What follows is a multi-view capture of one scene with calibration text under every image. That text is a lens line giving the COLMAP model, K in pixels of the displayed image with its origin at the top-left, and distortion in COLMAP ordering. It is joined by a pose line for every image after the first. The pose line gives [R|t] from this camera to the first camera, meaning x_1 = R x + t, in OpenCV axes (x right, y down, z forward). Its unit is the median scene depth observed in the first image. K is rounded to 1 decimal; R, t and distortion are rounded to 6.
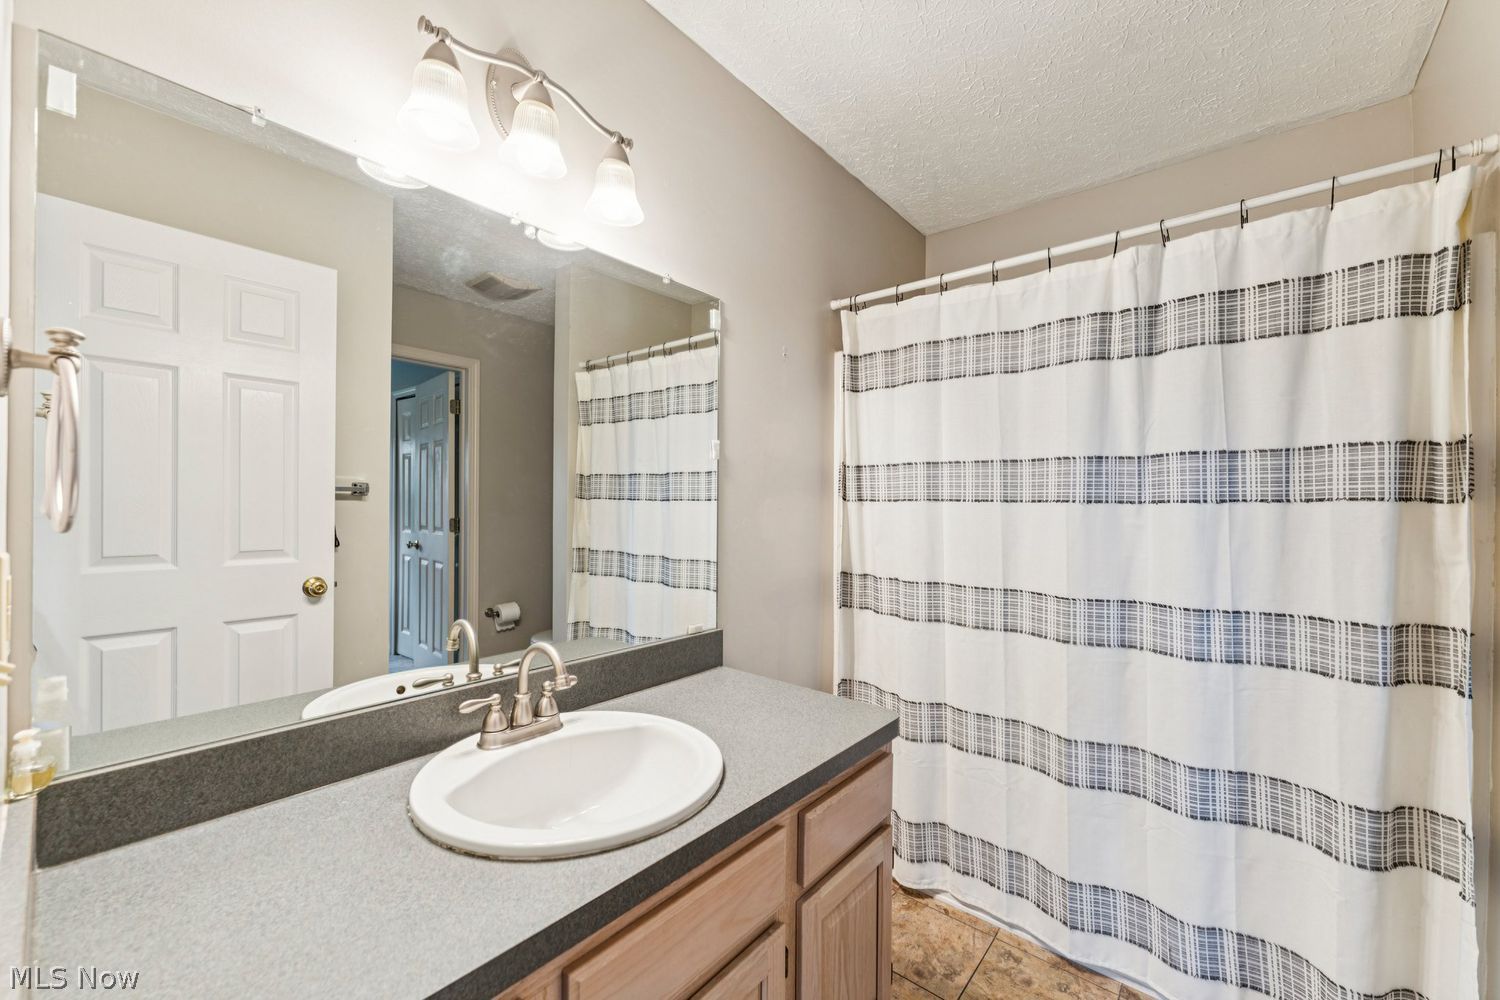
lens RADIAL K [[608.8, 0, 750.0], [0, 608.8, 500.0], [0, 0, 1]] dist [0.000121, -0.000111]
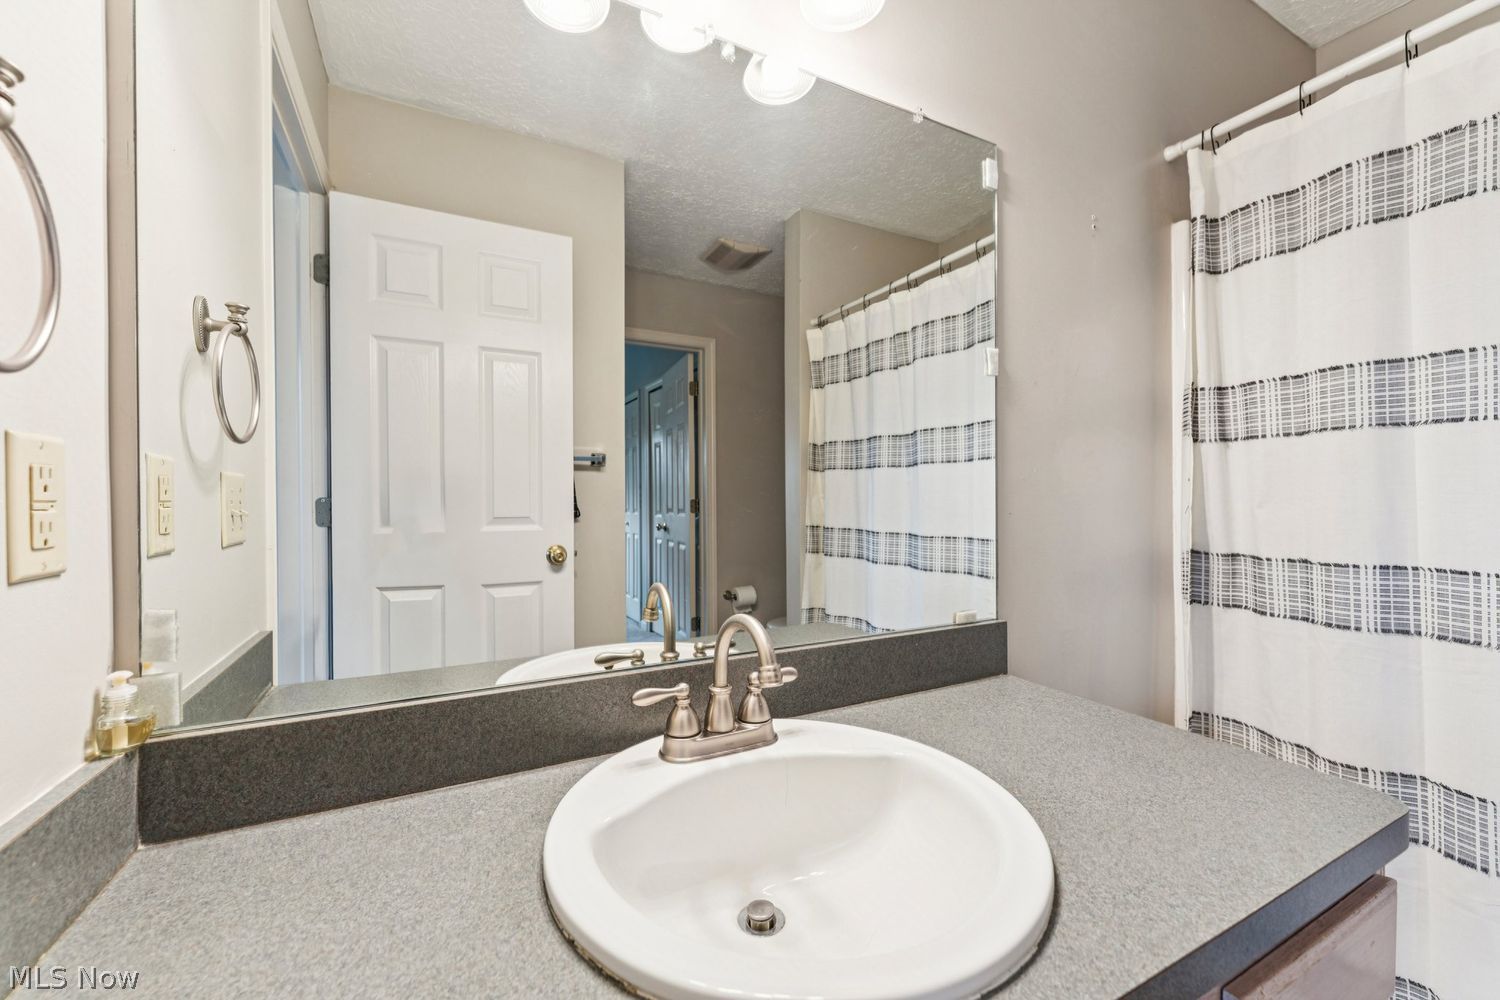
lens RADIAL K [[594.6, 0, 748.3], [0, 594.6, 503.6], [0, 0, 1]] dist [0.000398, -0.000397]
pose [[0.923383, -0.010574, -0.383734, -0.055372], [0.012285, 0.999923, 0.002008, 0.074595], [0.383683, -0.006568, 0.923441, 0.266754]]
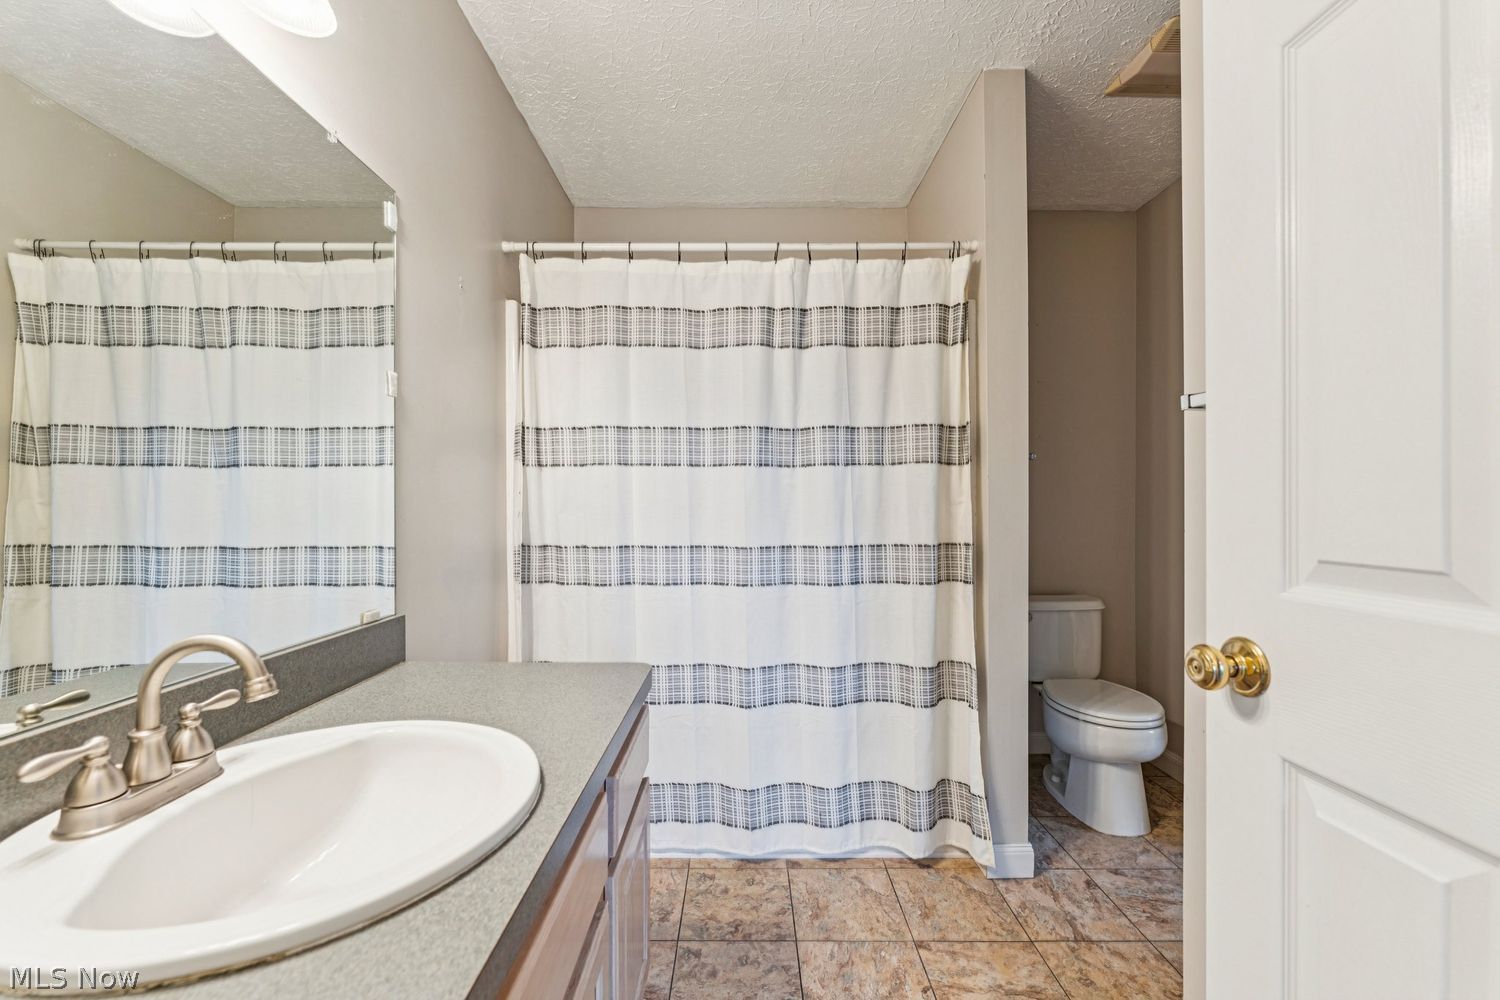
lens RADIAL K [[603.7, 0, 750.6], [0, 603.7, 503.7], [0, 0, 1]] dist [0.001563, -0.000319]
pose [[0.754788, -0.008227, 0.655917, -0.219112], [0.007542, 0.999964, 0.003864, 0.070406], [-0.655925, 0.002030, 0.754823, 0.120635]]
